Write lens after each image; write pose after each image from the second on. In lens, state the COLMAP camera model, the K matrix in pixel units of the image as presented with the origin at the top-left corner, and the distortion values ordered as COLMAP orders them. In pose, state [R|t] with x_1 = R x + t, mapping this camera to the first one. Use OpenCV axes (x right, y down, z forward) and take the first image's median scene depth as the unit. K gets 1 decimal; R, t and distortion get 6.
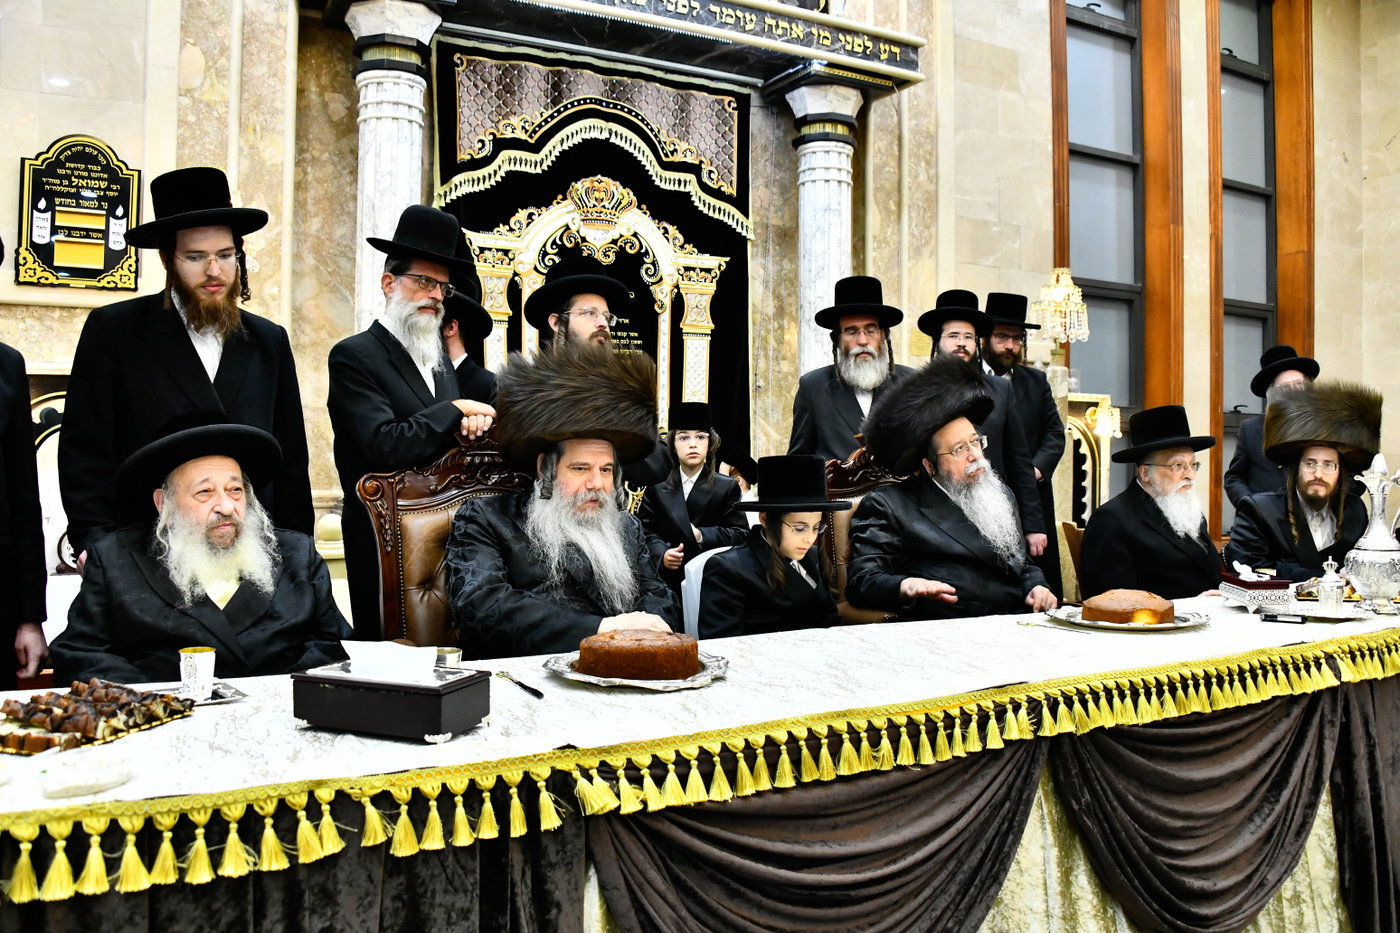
lens RADIAL K [[1116.6, 0, 708.4], [0, 1116.6, 468.8], [0, 0, 1]] dist [-0.152041, 0.083582]
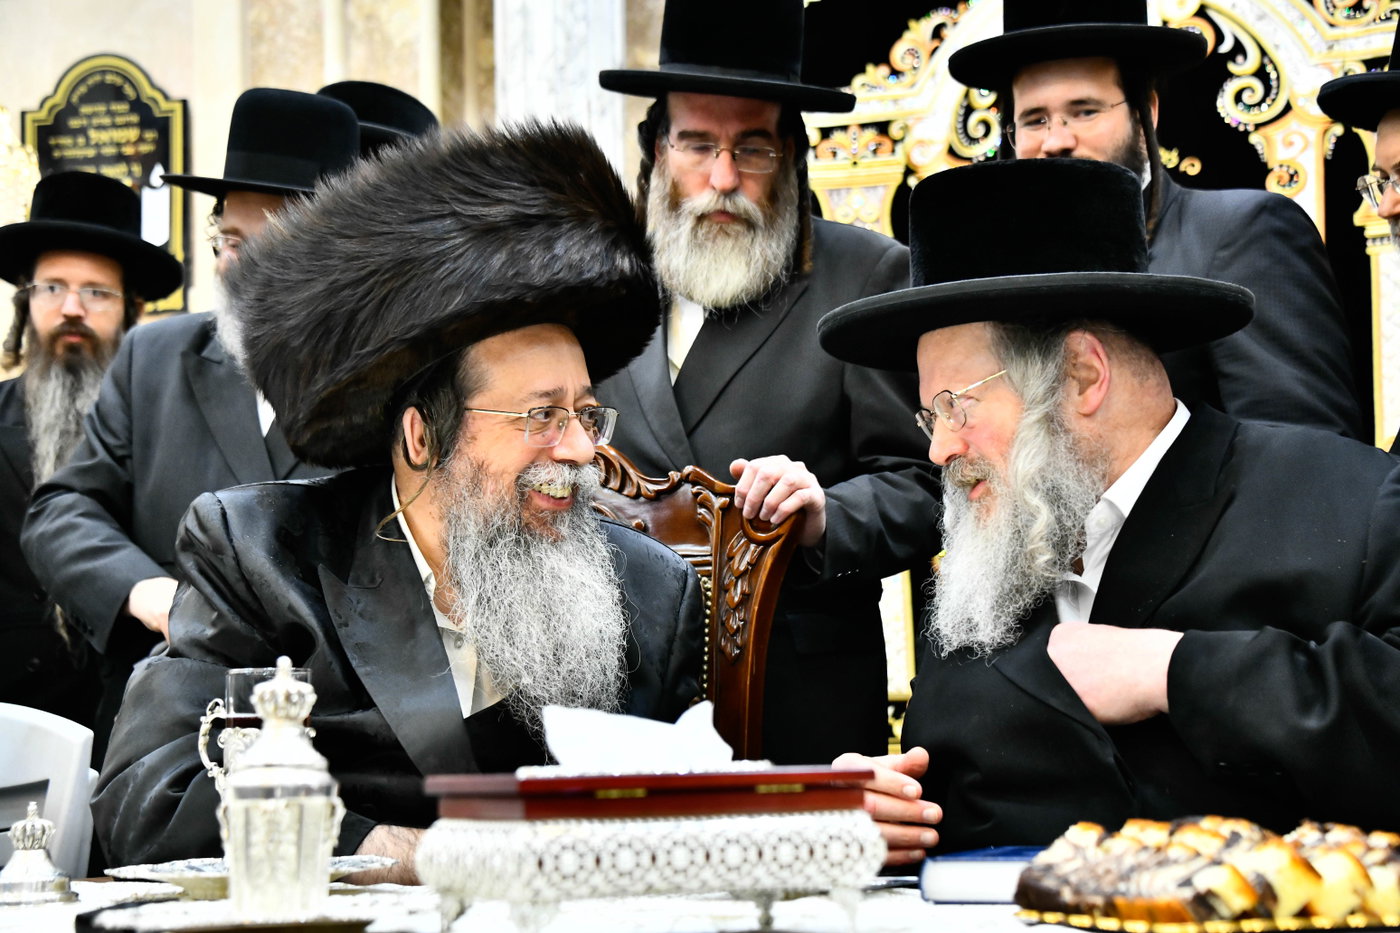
lens RADIAL K [[2371.9, 0, 696.7], [0, 2371.9, 472.2], [0, 0, 1]] dist [0.436700, 0.102267]
pose [[0.624046, -0.088427, -0.776368, 0.498696], [0.005367, 0.994038, -0.108905, 0.047140], [0.781369, 0.063795, 0.620800, 0.338569]]
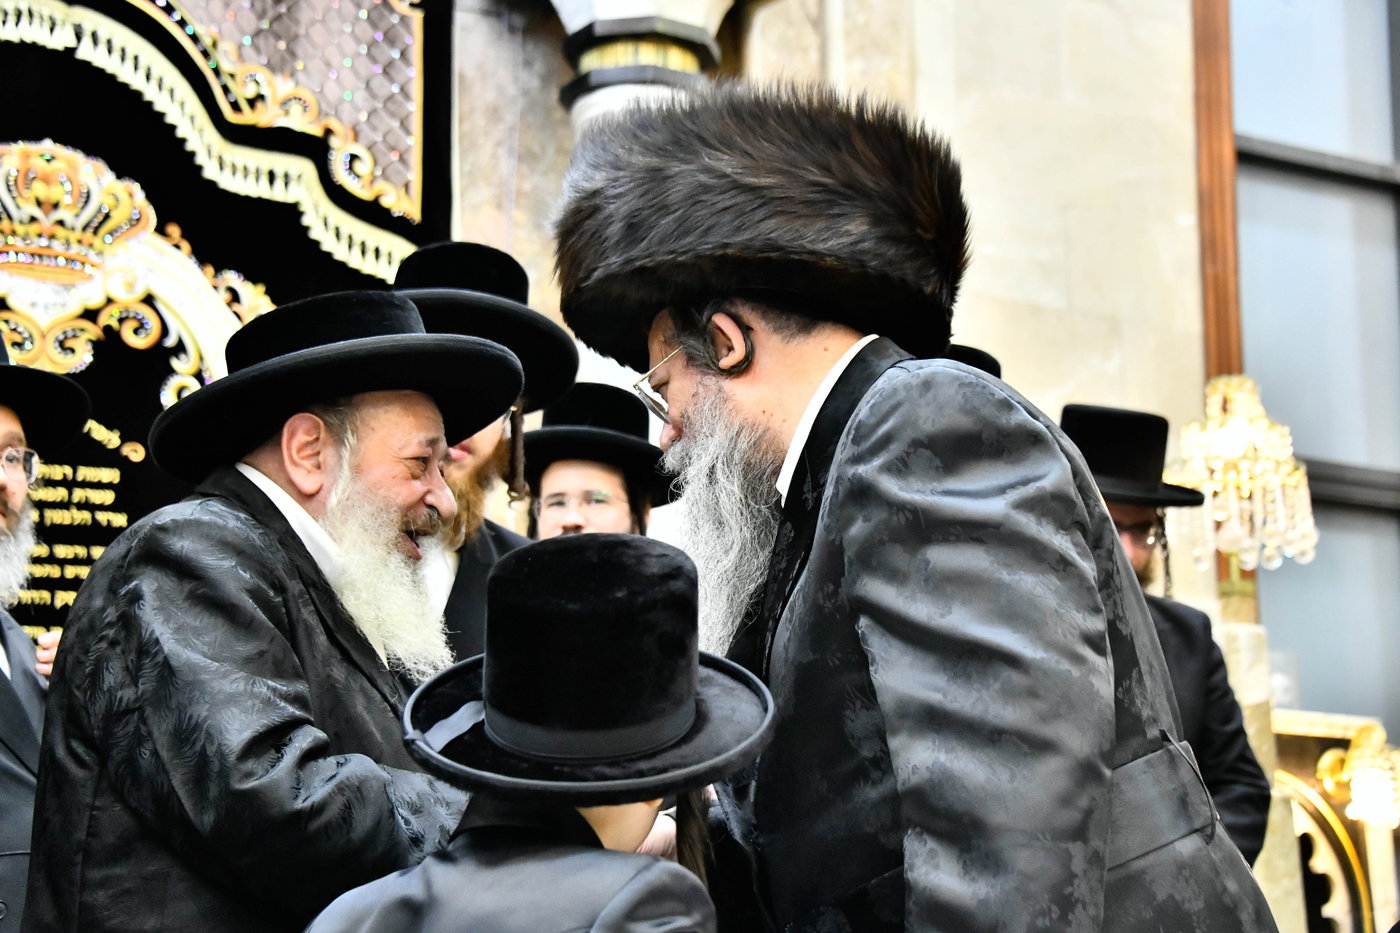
lens RADIAL K [[2421.6, 0, 700.6], [0, 2421.6, 479.5], [0, 0, 1]] dist [0.346644, 0.775009]
pose [[0.994357, 0.004471, 0.105991, 0.035324], [0.018046, 0.977421, -0.210530, 0.036710], [-0.104539, 0.211255, 0.971825, 0.157657]]
